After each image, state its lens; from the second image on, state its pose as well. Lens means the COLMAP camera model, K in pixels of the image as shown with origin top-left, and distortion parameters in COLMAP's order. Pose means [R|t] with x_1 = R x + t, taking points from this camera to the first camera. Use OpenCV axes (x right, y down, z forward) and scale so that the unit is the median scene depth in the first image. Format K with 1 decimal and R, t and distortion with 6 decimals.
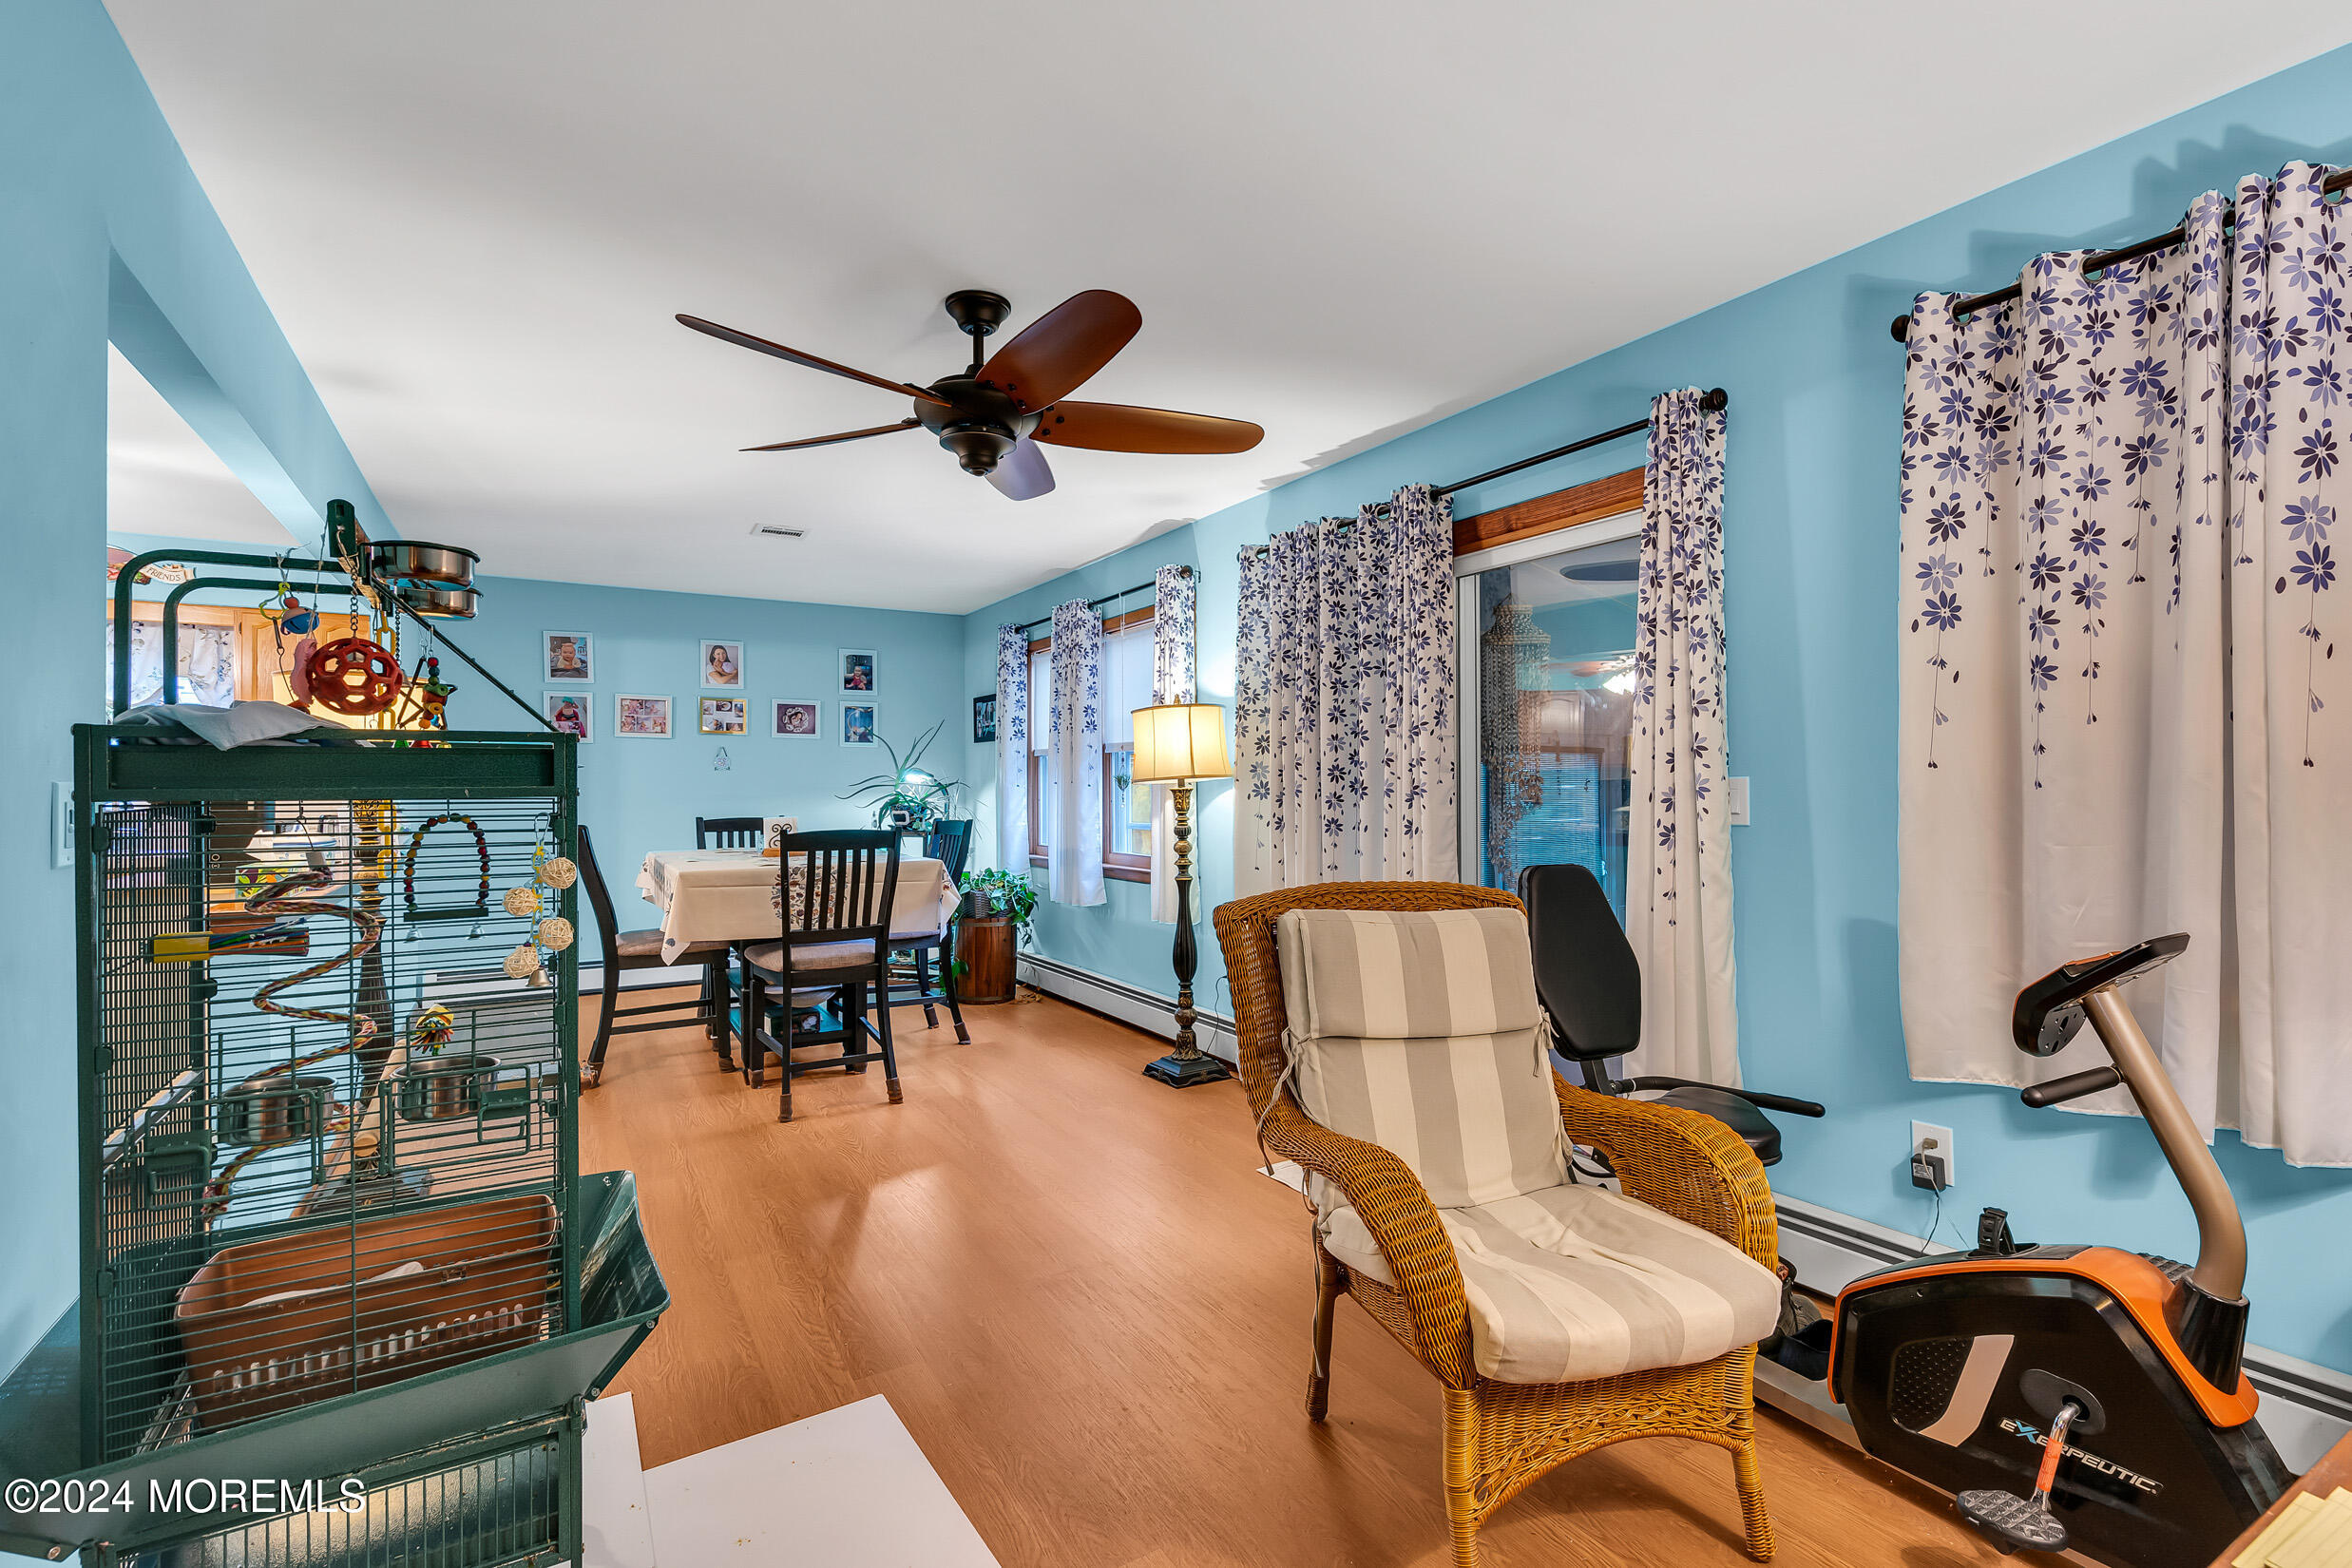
lens RADIAL K [[1072.3, 0, 1176.0], [0, 1072.3, 784.0], [0, 0, 1]] dist [-0.003858, 0.000095]
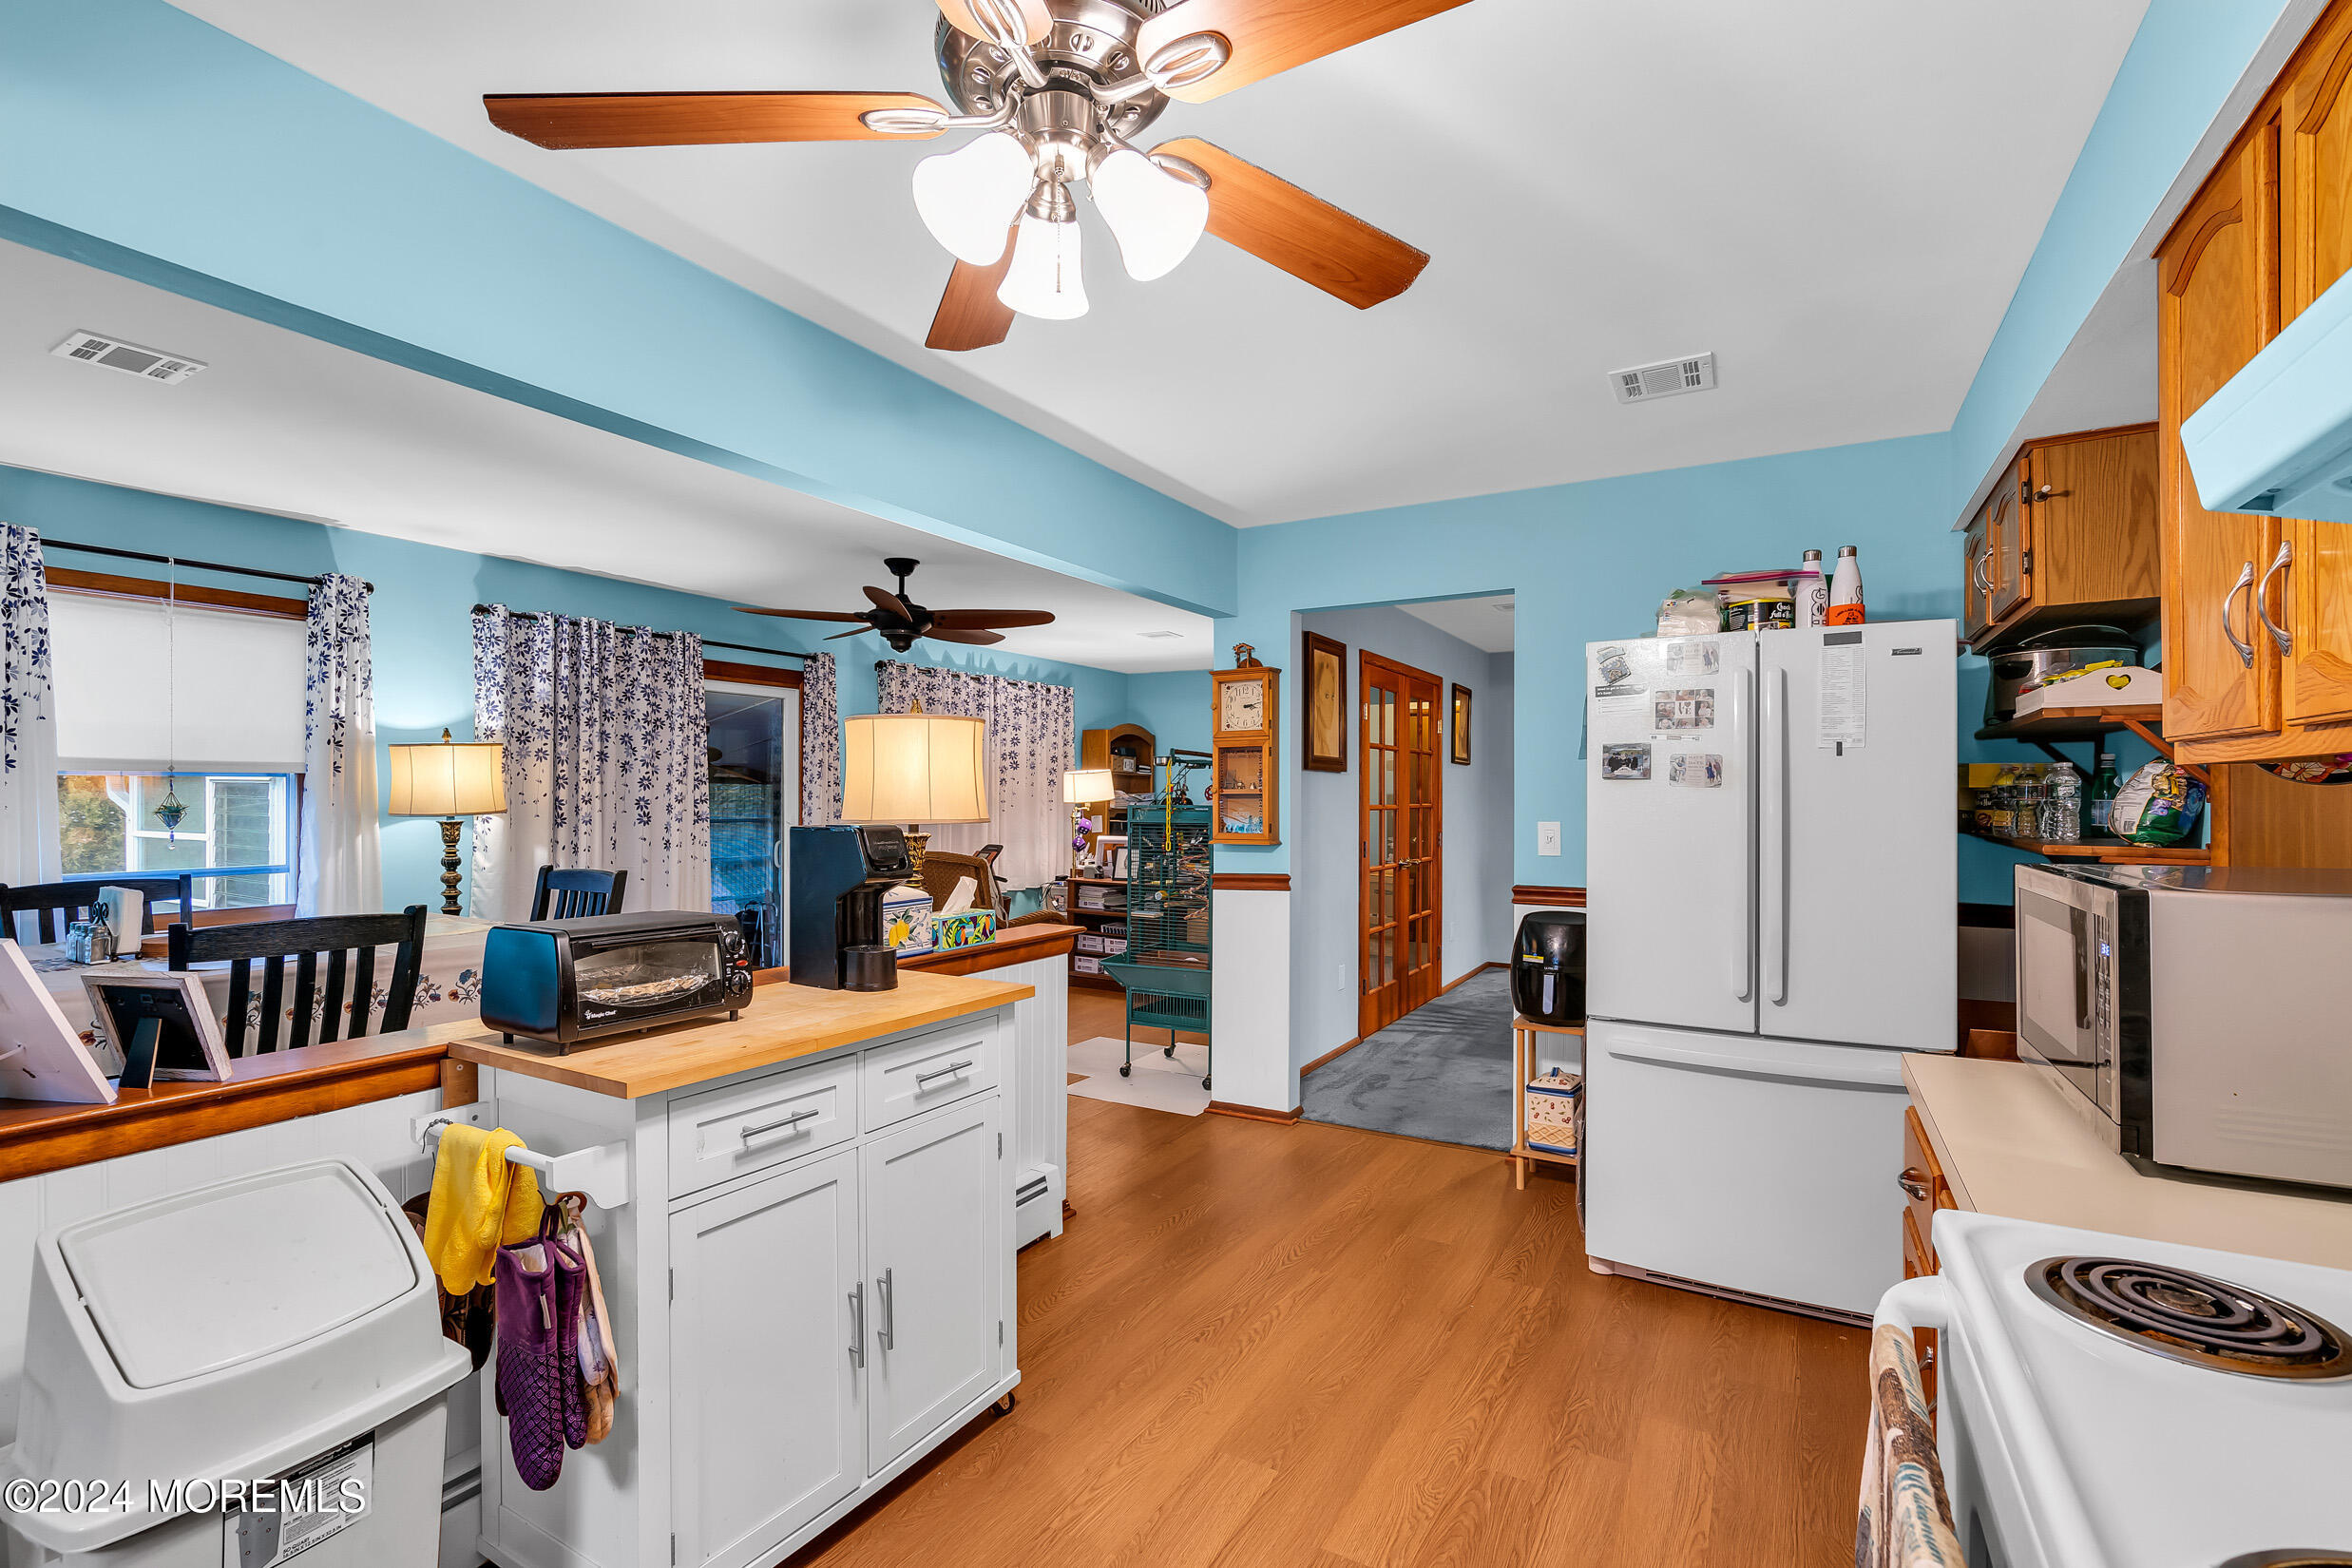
lens RADIAL K [[1064.8, 0, 1174.7], [0, 1064.8, 802.1], [0, 0, 1]] dist [-0.001072, 0.001750]
pose [[-0.491353, -0.001969, 0.870958, -1.216743], [-0.004798, 0.999988, -0.000446, -0.016457], [-0.870947, -0.004398, -0.491357, 0.897325]]
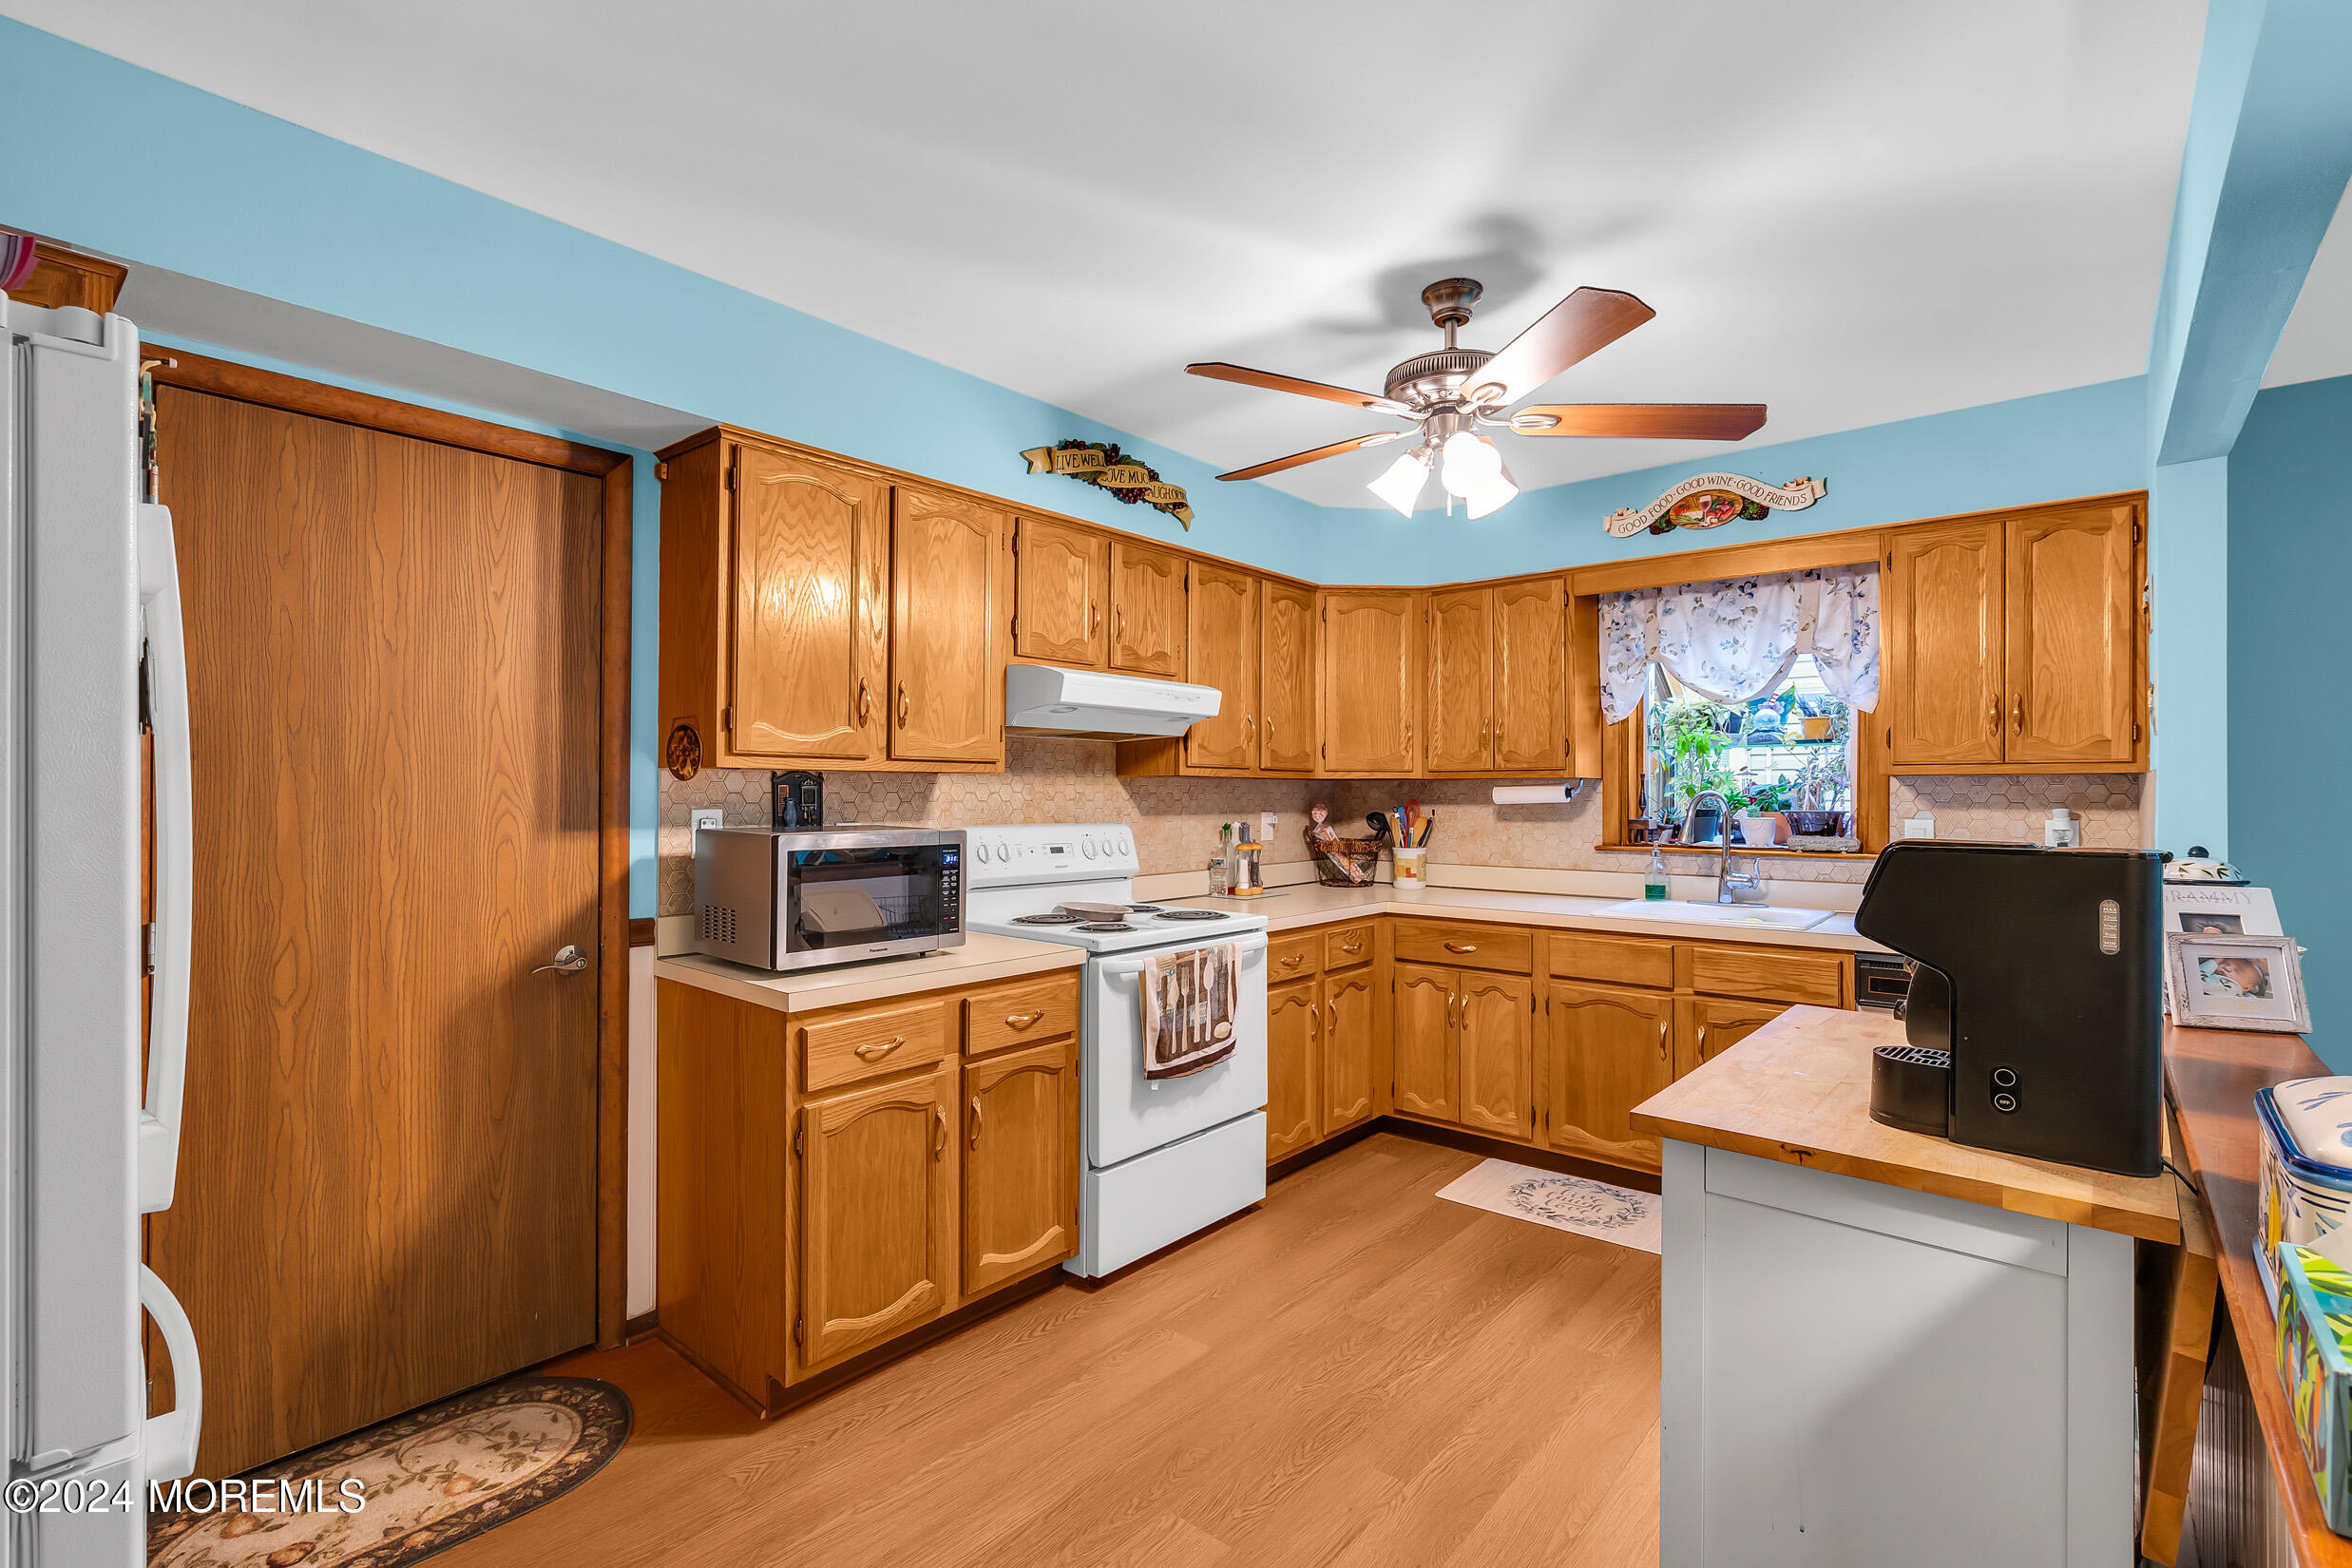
lens RADIAL K [[1067.7, 0, 1176.0], [0, 1067.7, 784.0], [0, 0, 1]] dist [-0.016226, 0.012175]
pose [[0.321800, -0.001665, -0.946806, -0.501145], [0.001946, 0.999998, -0.001097, -0.020707], [0.946806, -0.001490, 0.321802, 0.489390]]
